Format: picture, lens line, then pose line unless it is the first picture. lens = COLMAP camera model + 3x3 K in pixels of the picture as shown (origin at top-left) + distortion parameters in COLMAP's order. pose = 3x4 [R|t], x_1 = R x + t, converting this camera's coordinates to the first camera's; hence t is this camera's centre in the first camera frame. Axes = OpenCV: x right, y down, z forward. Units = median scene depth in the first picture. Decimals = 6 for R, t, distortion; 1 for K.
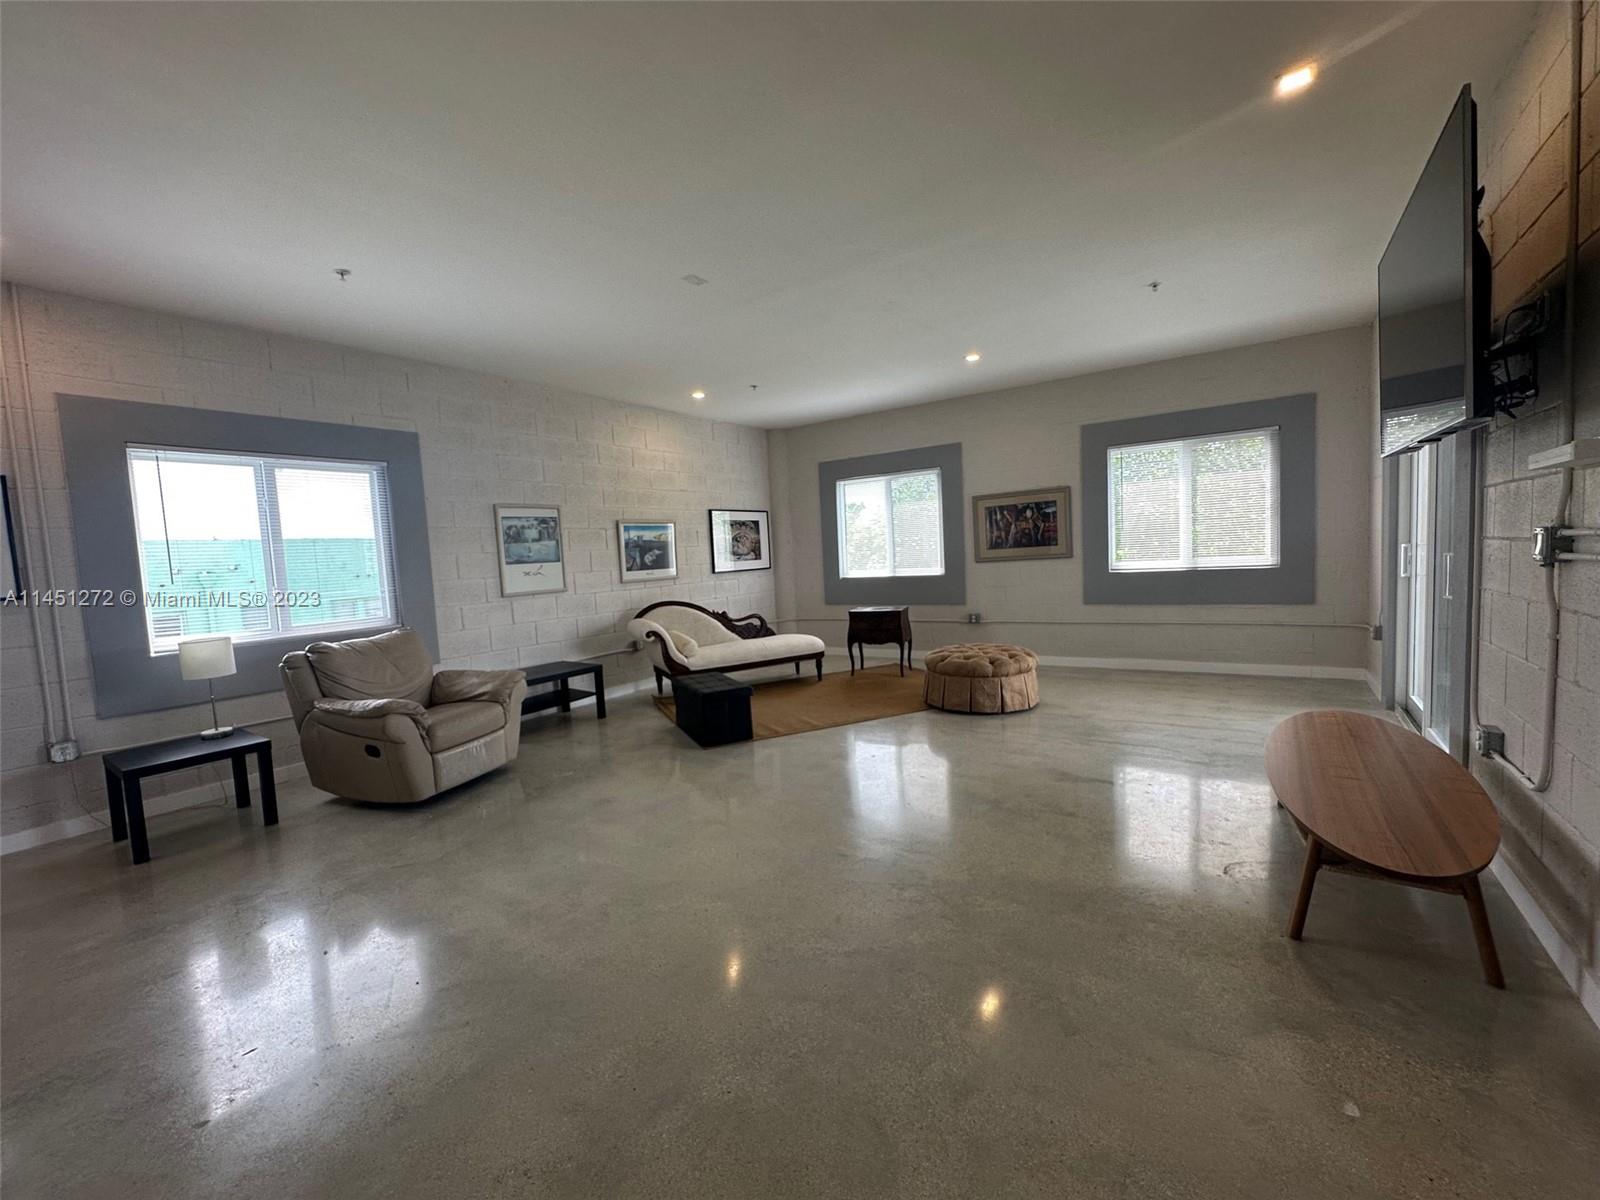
lens RADIAL K [[635.9, 0, 800.0], [0, 635.9, 600.0], [0, 0, 1]] dist [-0.013343, -0.000254]
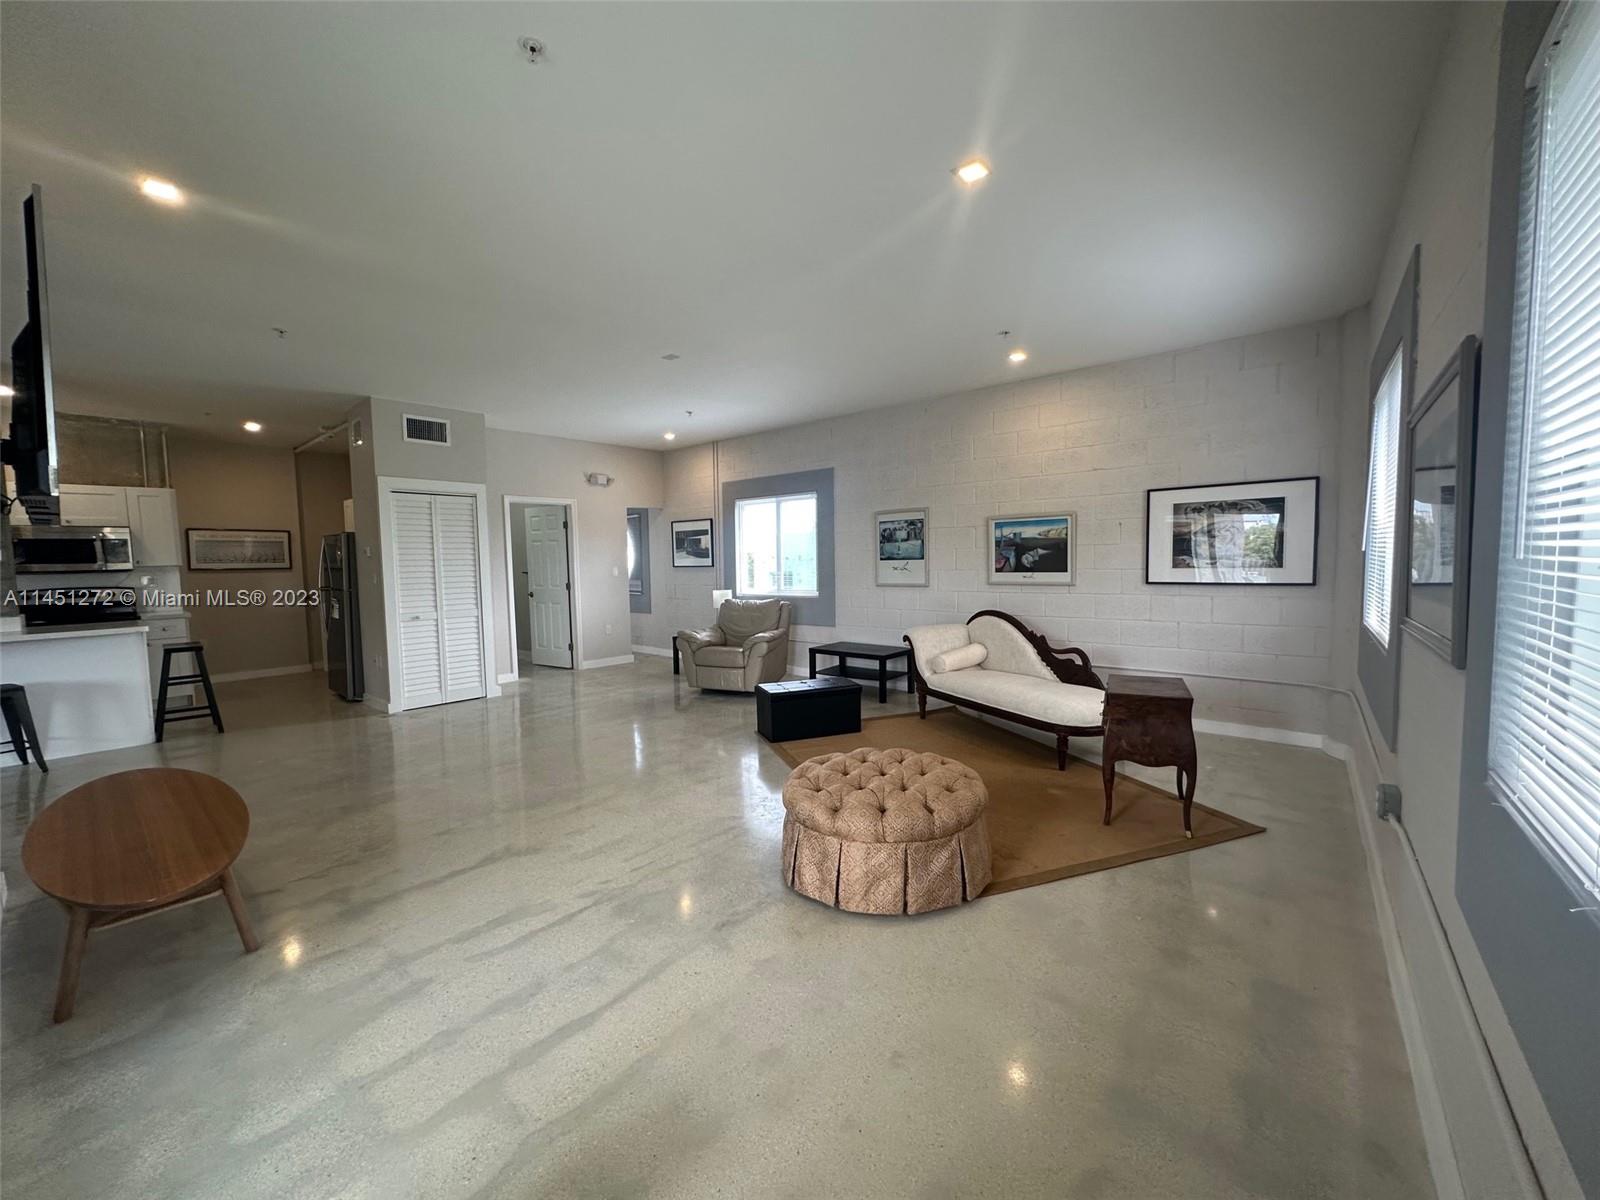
lens RADIAL K [[635.9, 0, 800.0], [0, 635.9, 600.0], [0, 0, 1]] dist [-0.013343, -0.000254]
pose [[-0.088257, 0.118738, -0.988995, 0.763656], [-0.050308, 0.991071, 0.123477, -0.120350], [0.994827, 0.060652, -0.081496, 0.918306]]
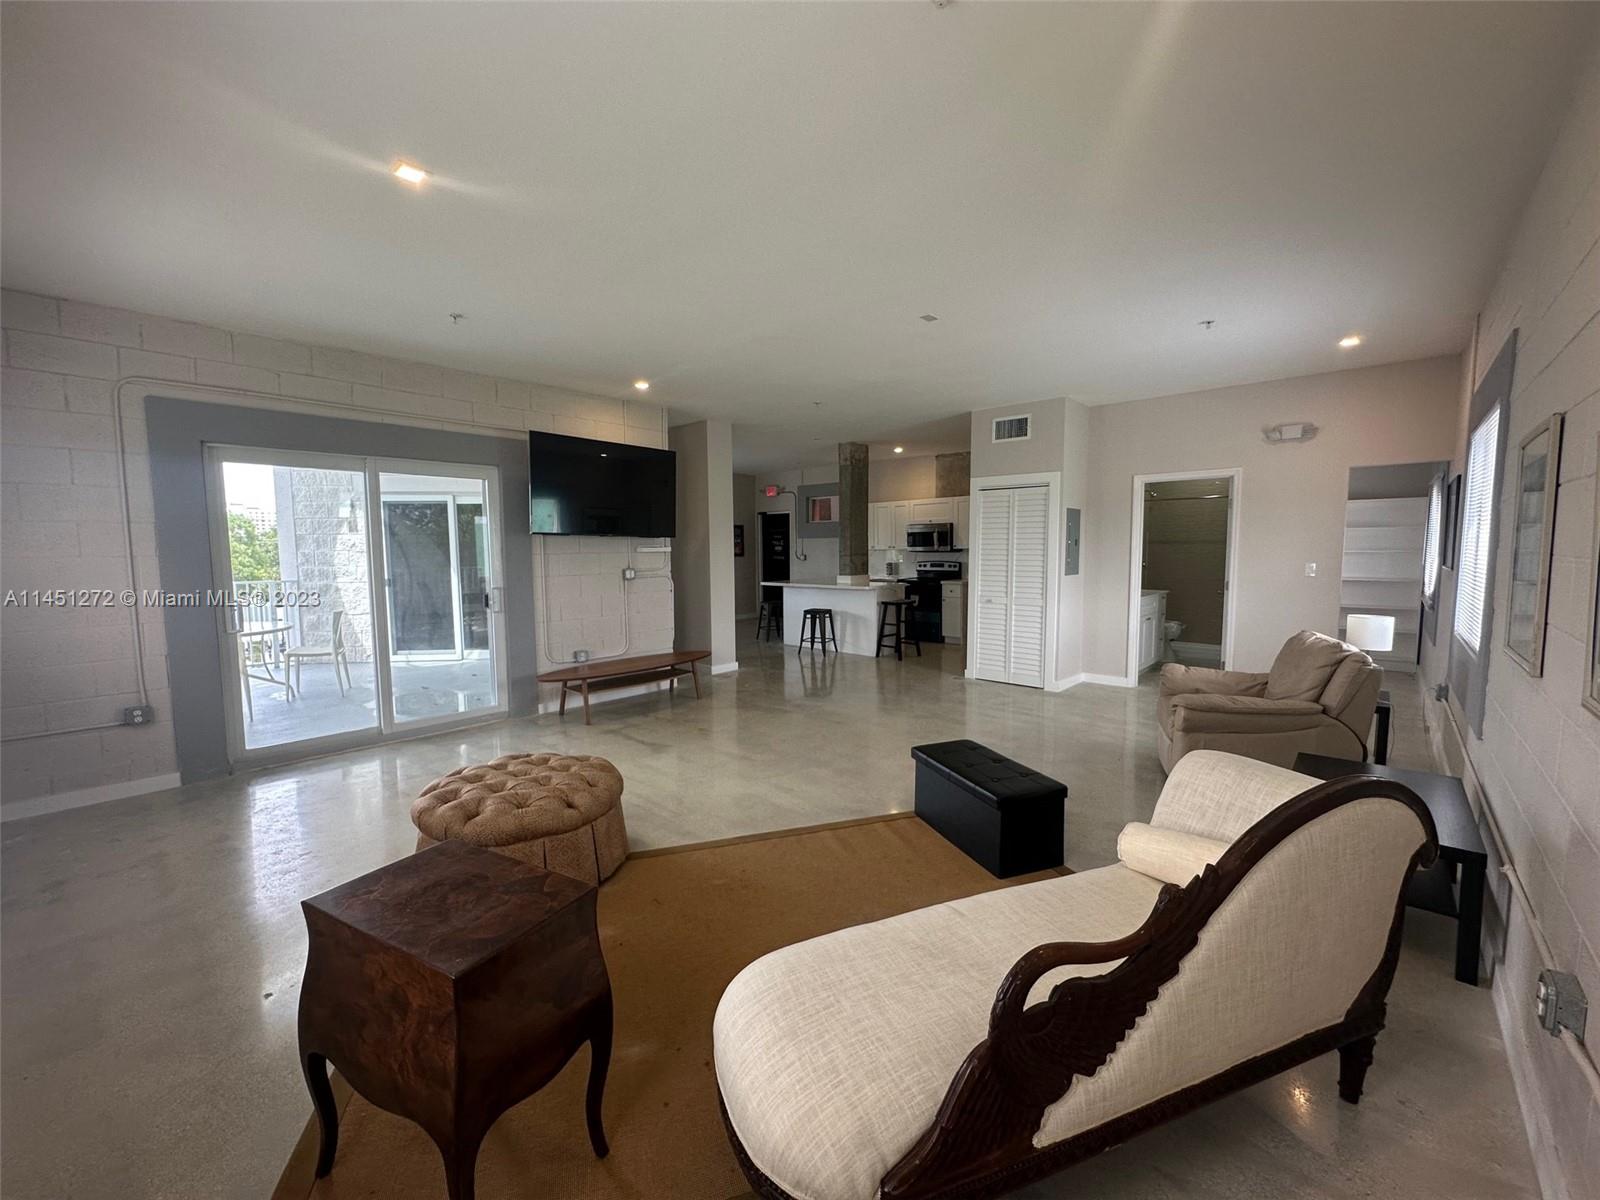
lens RADIAL K [[635.9, 0, 800.0], [0, 635.9, 600.0], [0, 0, 1]] dist [-0.013343, -0.000254]
pose [[-0.991493, 0.049923, 0.120205, -0.032849], [0.068020, 0.986112, 0.151512, -0.134638], [-0.110971, 0.158399, -0.981119, 1.423419]]
